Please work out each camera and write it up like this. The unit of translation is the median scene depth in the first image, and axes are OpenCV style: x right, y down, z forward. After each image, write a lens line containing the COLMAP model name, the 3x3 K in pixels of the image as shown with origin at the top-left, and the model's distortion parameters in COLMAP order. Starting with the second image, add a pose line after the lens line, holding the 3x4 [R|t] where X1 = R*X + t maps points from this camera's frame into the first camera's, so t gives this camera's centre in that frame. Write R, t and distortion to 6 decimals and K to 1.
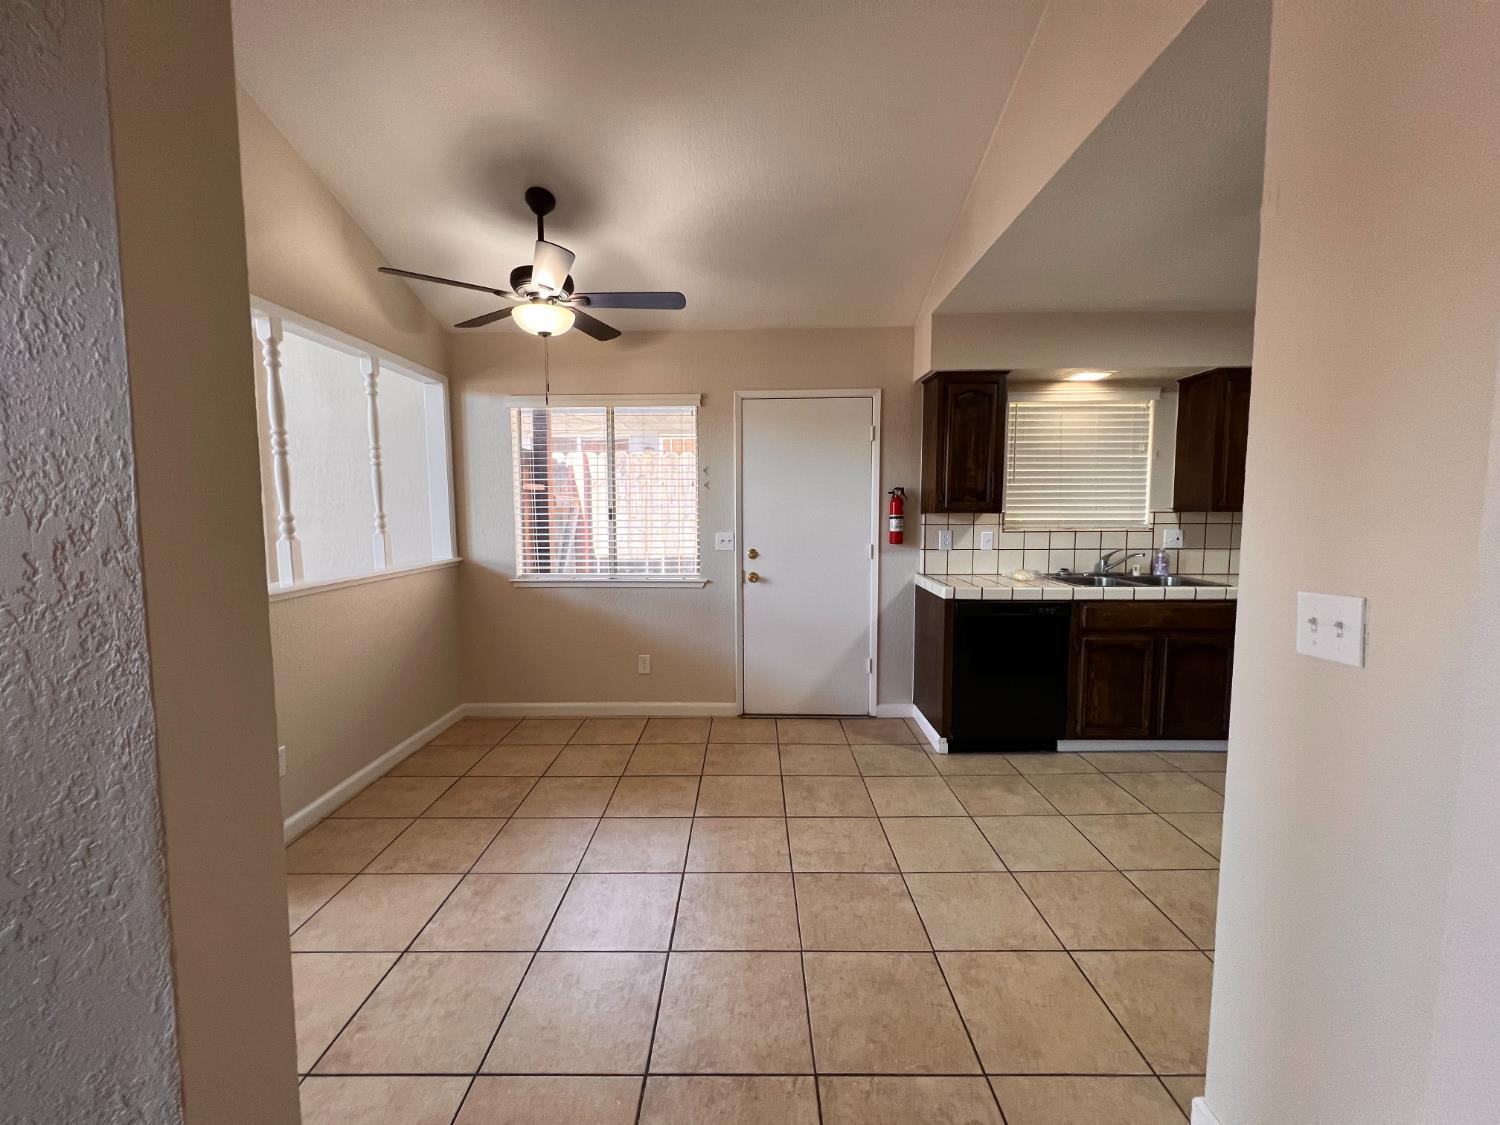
lens RADIAL K [[606.1, 0, 750.0], [0, 606.1, 562.5], [0, 0, 1]] dist [-0.008323, -0.000076]
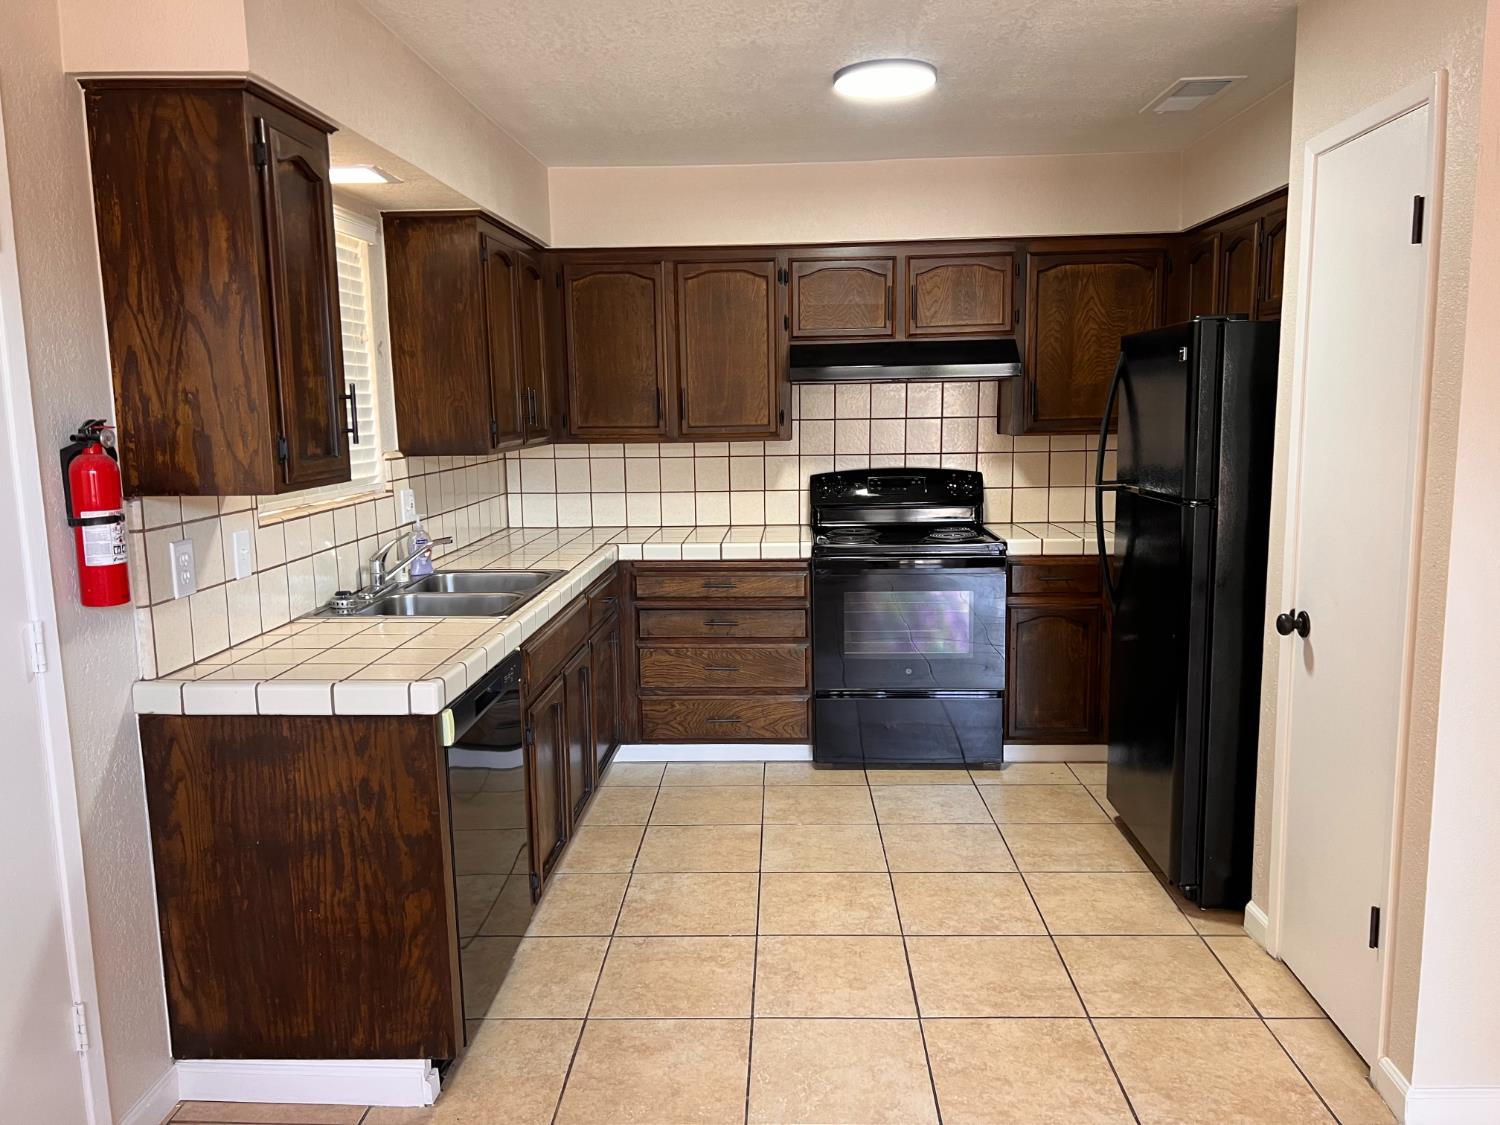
lens RADIAL K [[1136.3, 0, 750.0], [0, 1136.3, 562.5], [0, 0, 1]] dist [0.044364, -0.001936]
pose [[0.019555, -0.140212, 0.989928, -0.408883], [0.105993, 0.984829, 0.137396, -0.121445], [-0.994175, 0.102238, 0.034120, 0.813887]]
